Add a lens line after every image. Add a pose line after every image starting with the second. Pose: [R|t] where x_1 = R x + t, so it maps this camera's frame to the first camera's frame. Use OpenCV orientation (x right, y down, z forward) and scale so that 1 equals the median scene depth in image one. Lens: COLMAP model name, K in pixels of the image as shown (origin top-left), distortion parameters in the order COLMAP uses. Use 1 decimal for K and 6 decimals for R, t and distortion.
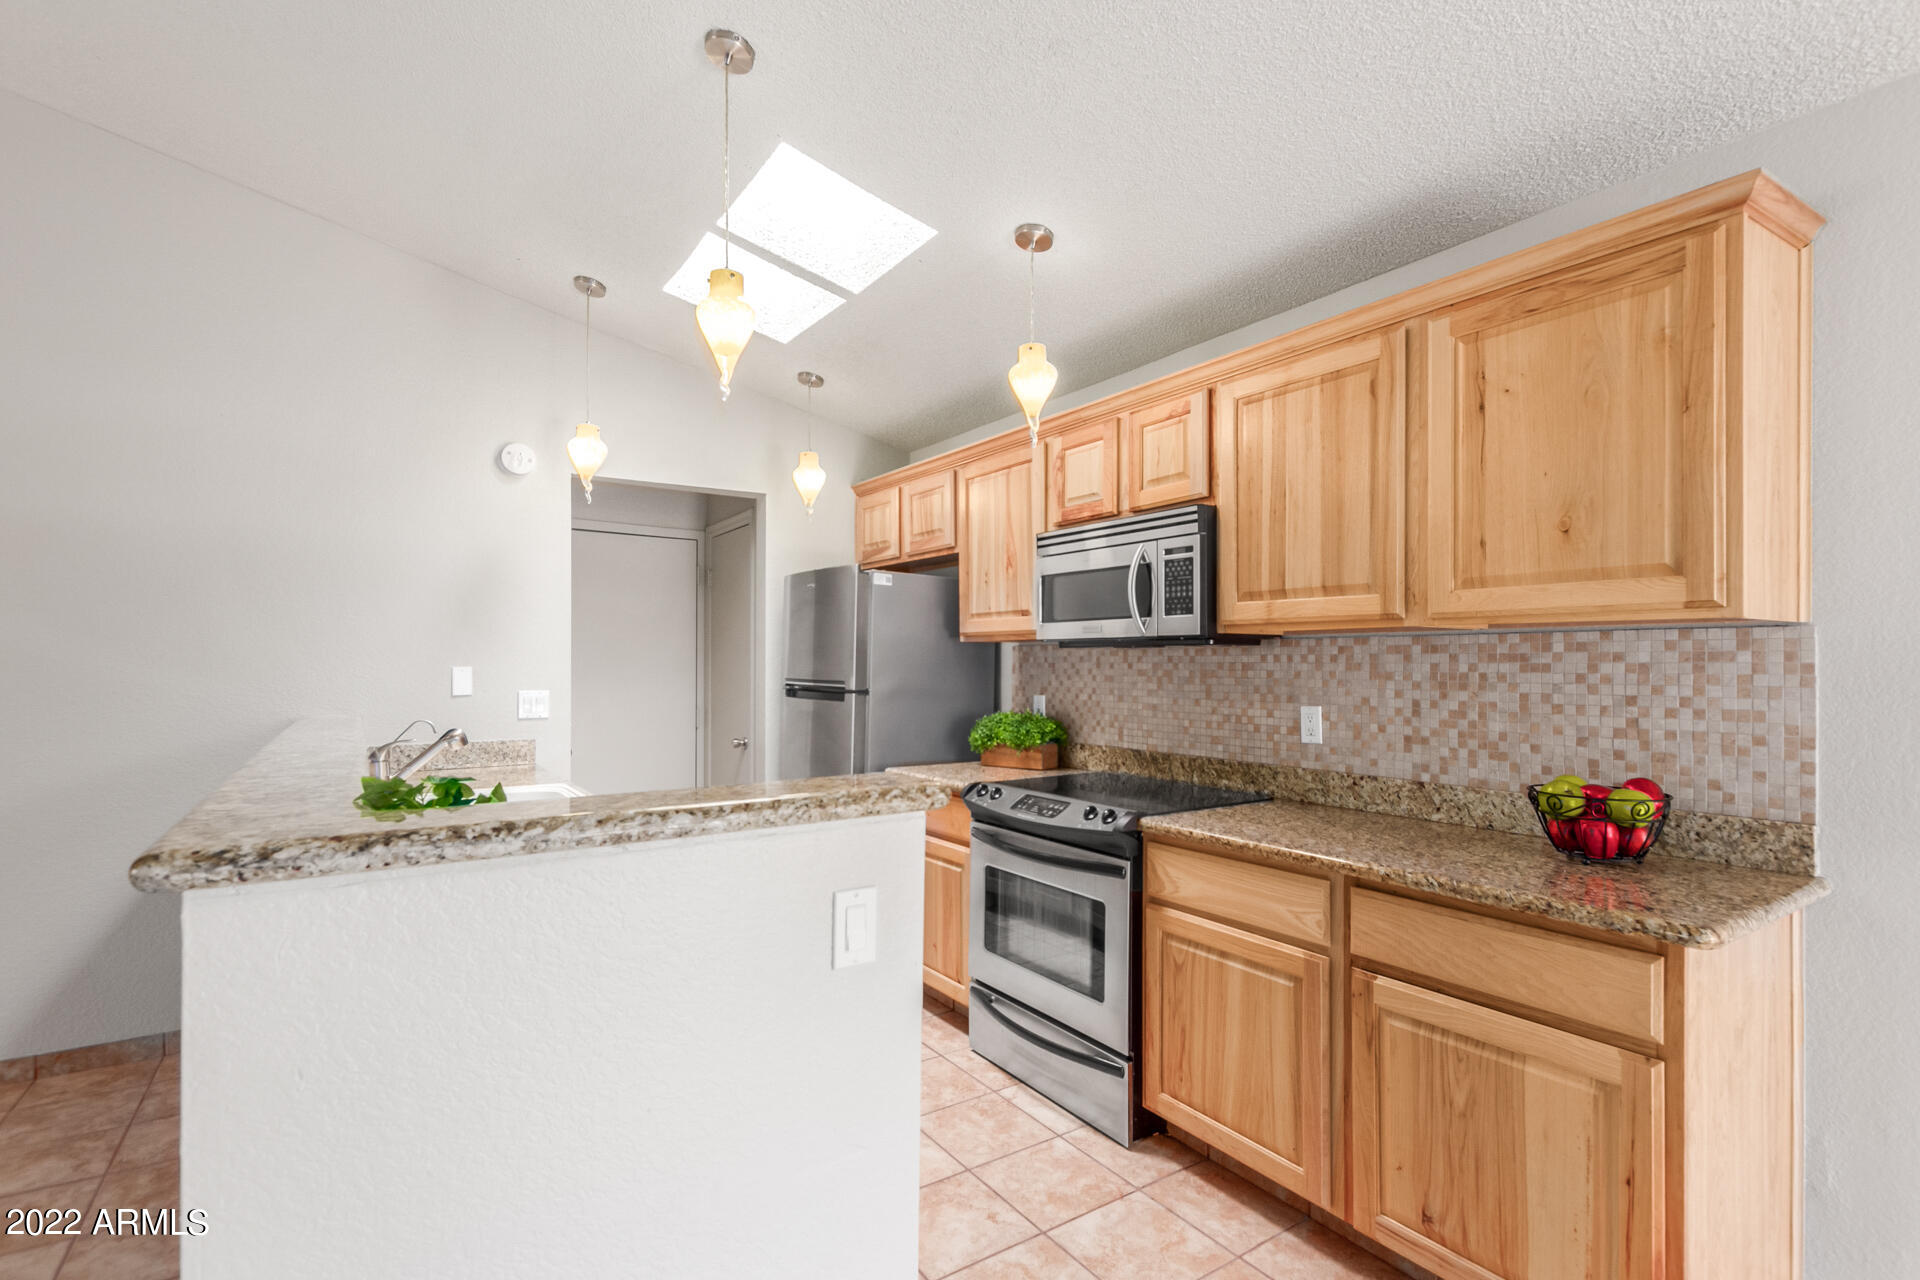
lens RADIAL K [[890.2, 0, 971.9], [0, 890.2, 657.8], [0, 0, 1]] dist [0.010774, -0.006239]
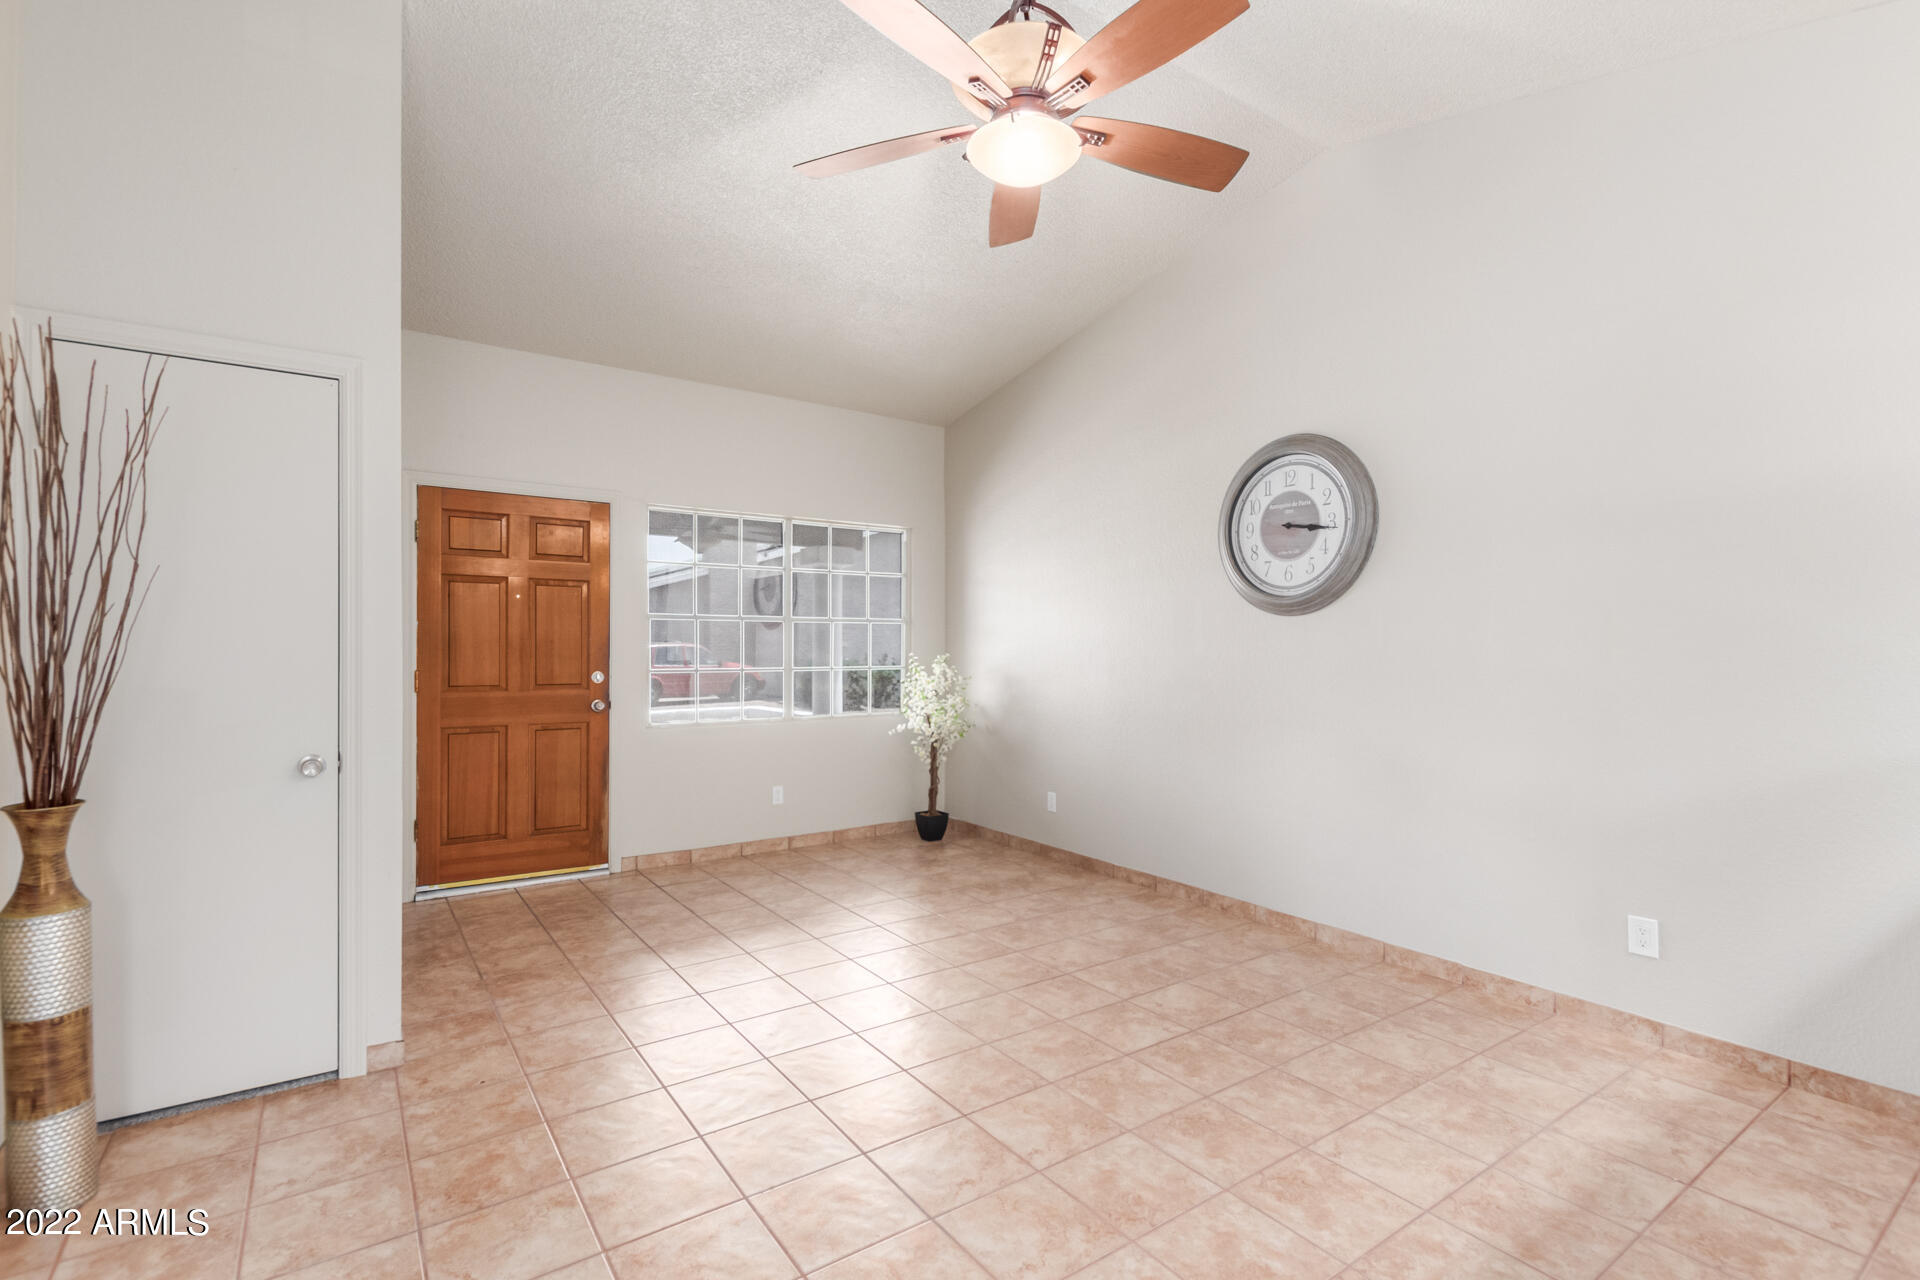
lens RADIAL K [[886.3, 0, 968.0], [0, 886.3, 652.7], [0, 0, 1]] dist [0.010668, -0.006216]
pose [[0.018996, 0.005414, -0.999805, -0.160228], [0.001753, 0.999984, 0.005449, 0.017446], [0.999818, -0.001856, 0.018986, 0.146733]]
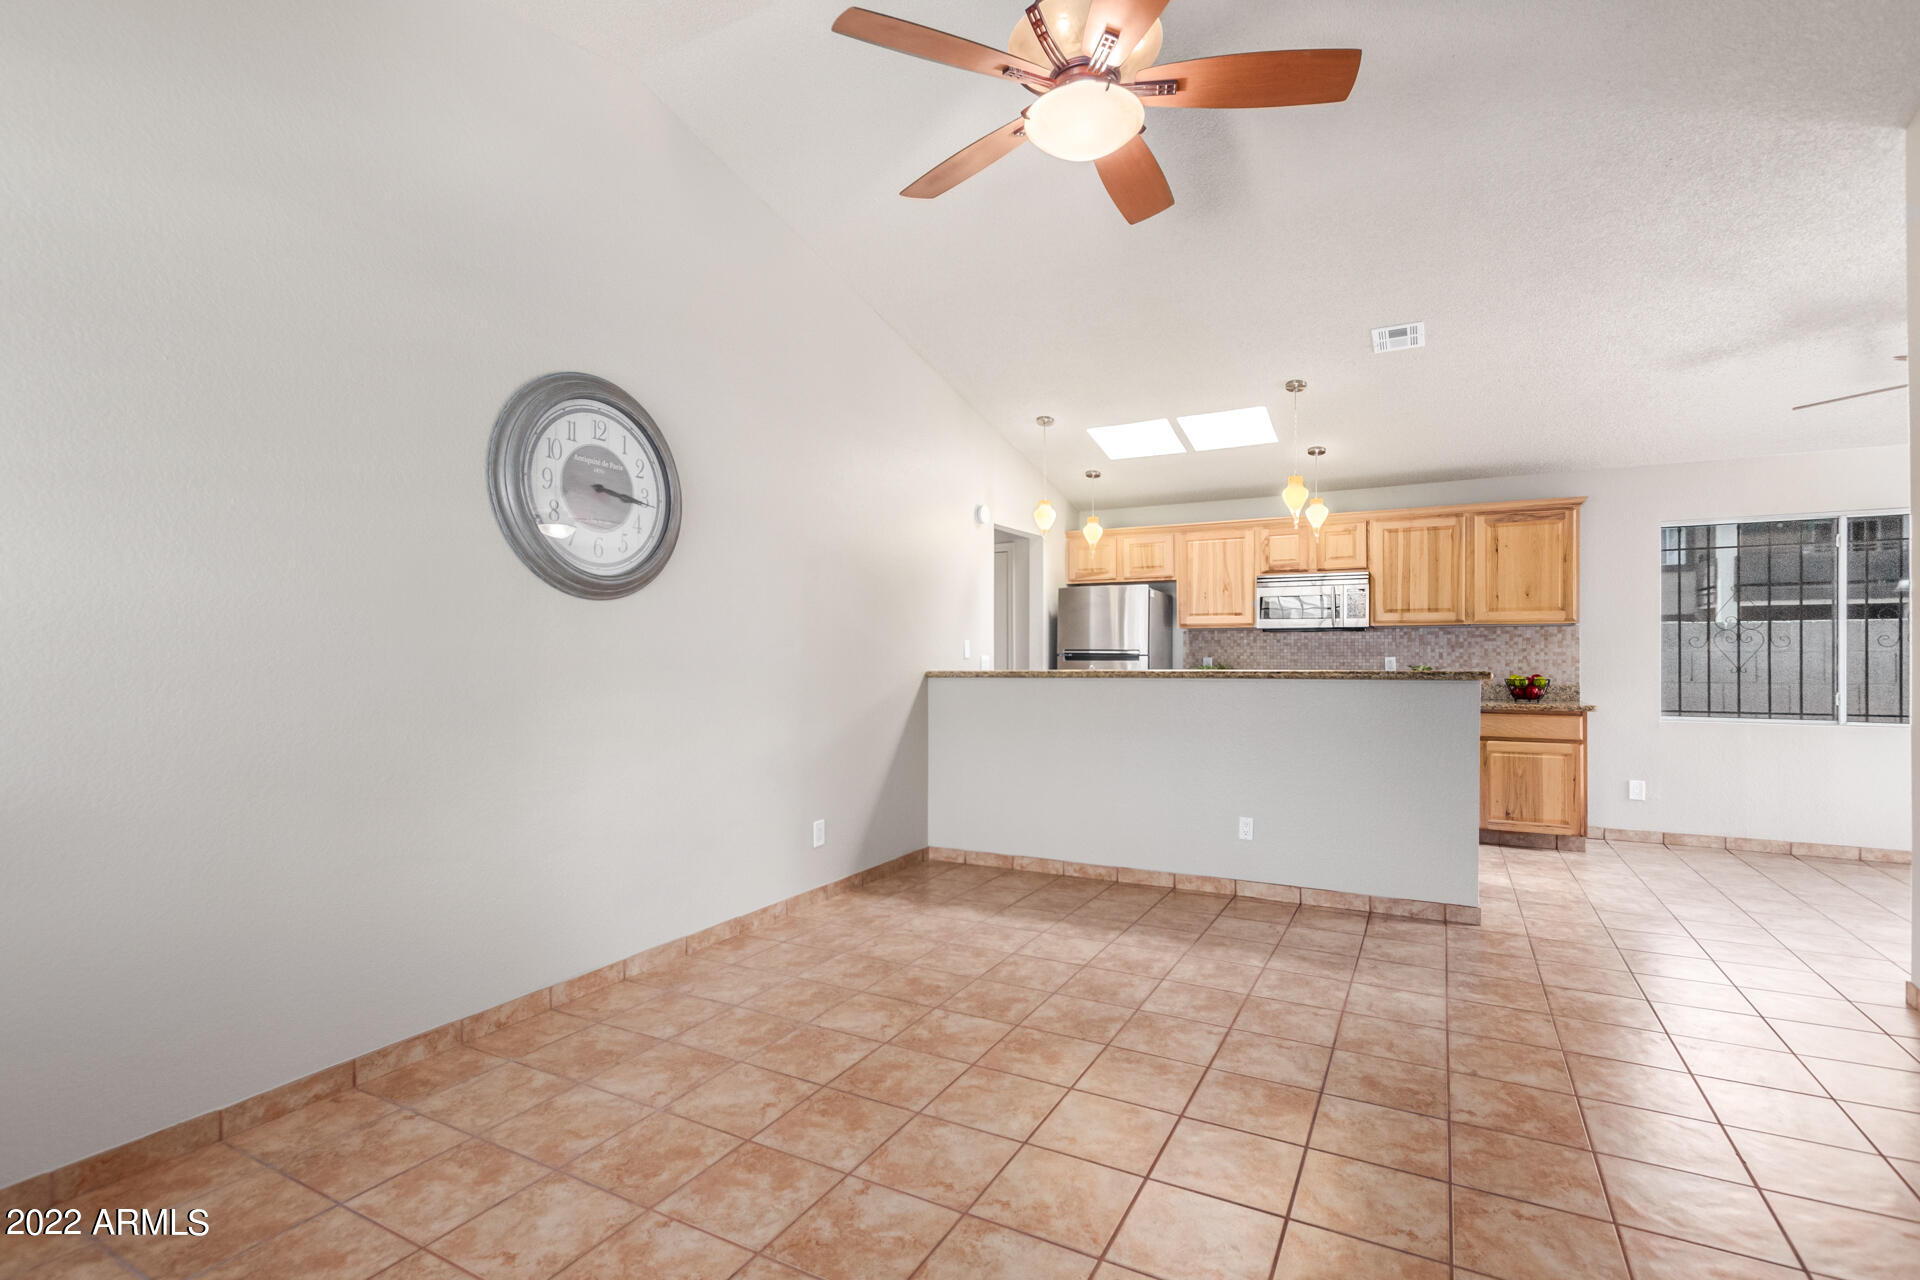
lens RADIAL K [[881.1, 0, 970.2], [0, 881.1, 653.4], [0, 0, 1]] dist [0.003923, -0.000553]
pose [[0.887763, -0.003522, 0.460286, -1.810079], [0.000594, 0.999979, 0.006505, 0.030731], [-0.460300, -0.005502, 0.887747, -0.612808]]
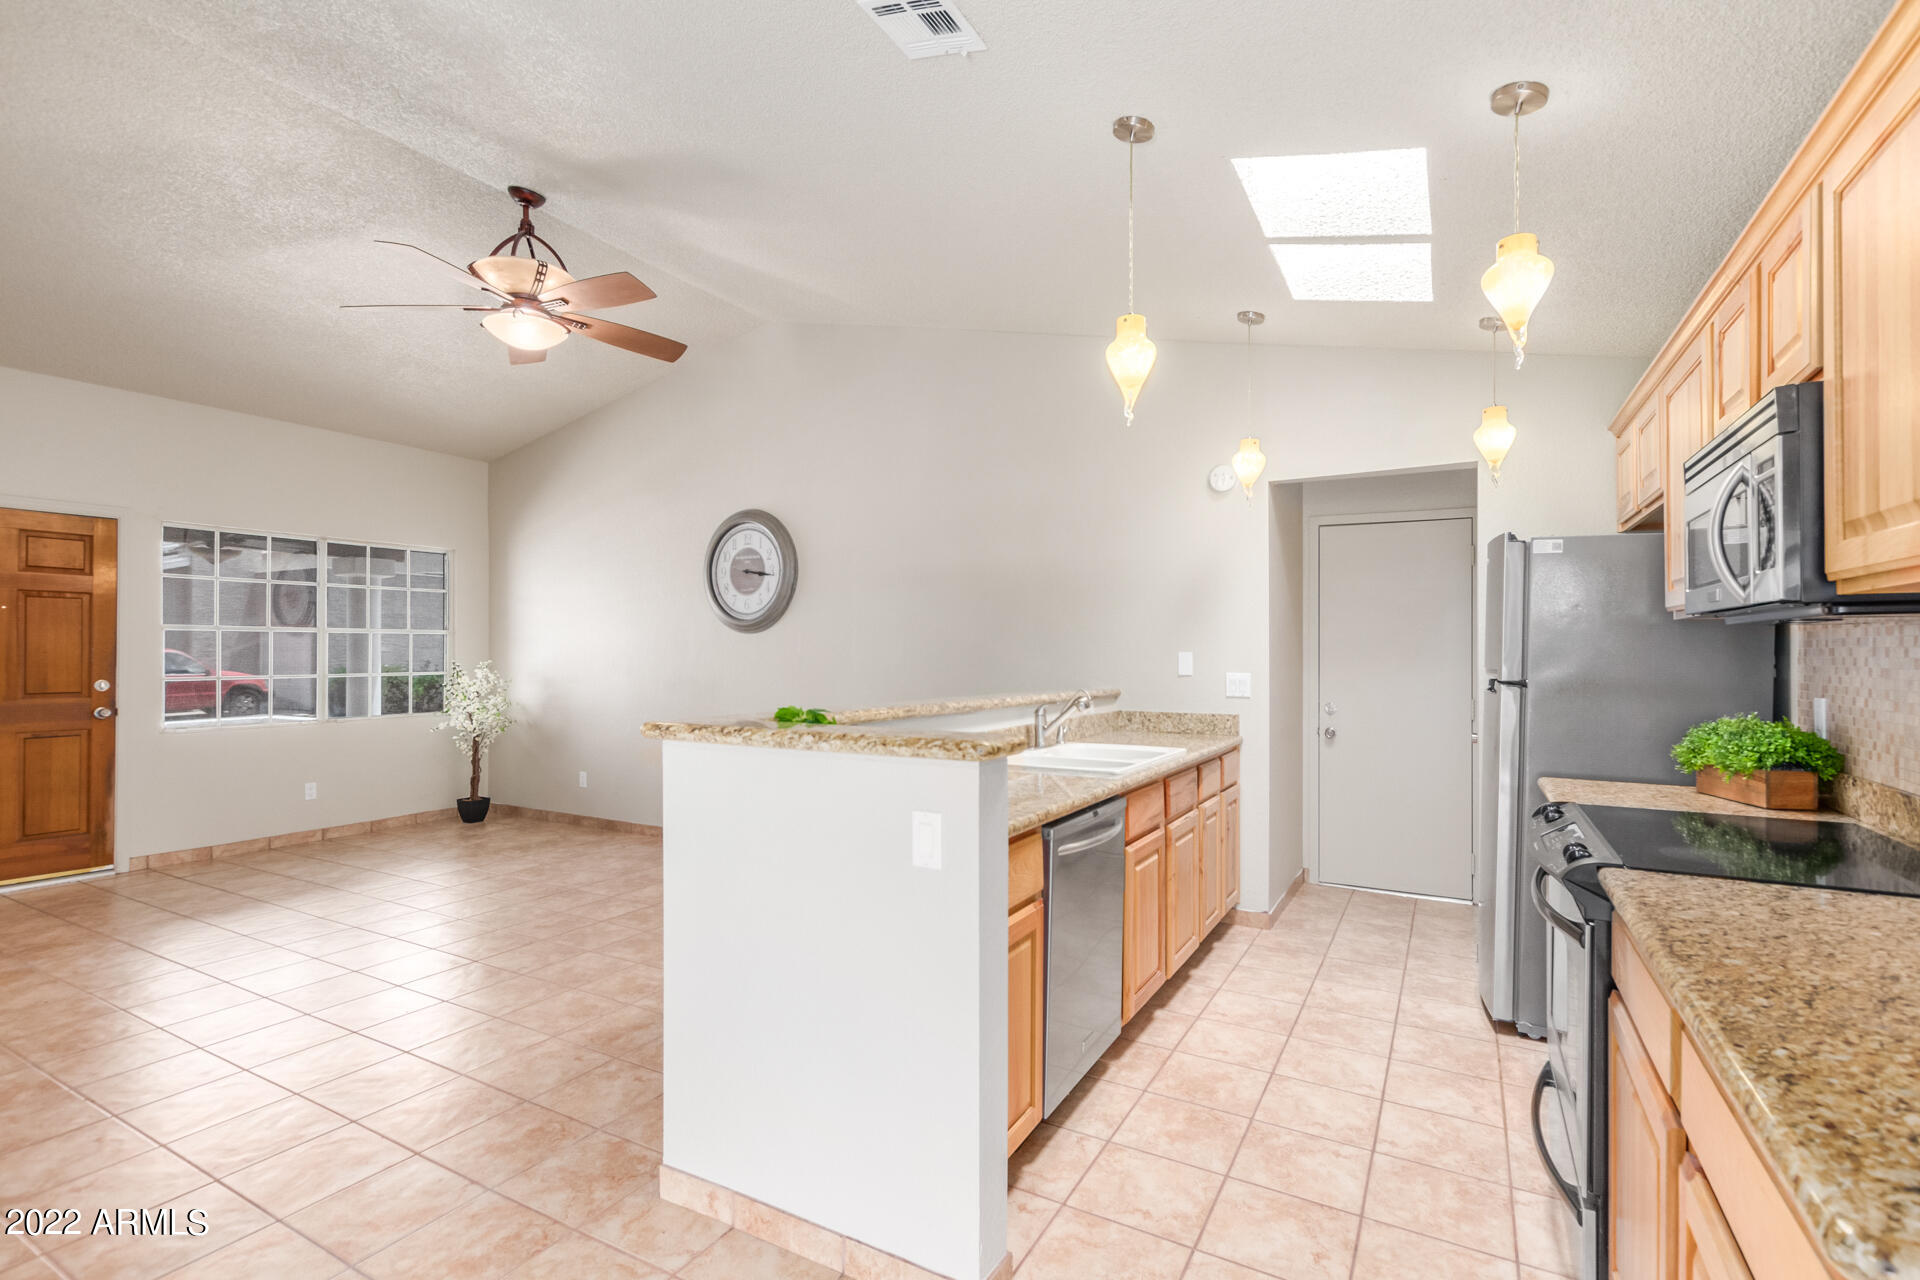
lens RADIAL K [[883.6, 0, 966.7], [0, 883.6, 645.9], [0, 0, 1]] dist [0.012473, -0.007211]
pose [[0.446063, -0.005672, -0.894984, 0.563309], [0.003711, 0.999983, -0.004489, 0.006894], [0.894994, -0.001319, 0.446076, 0.232366]]
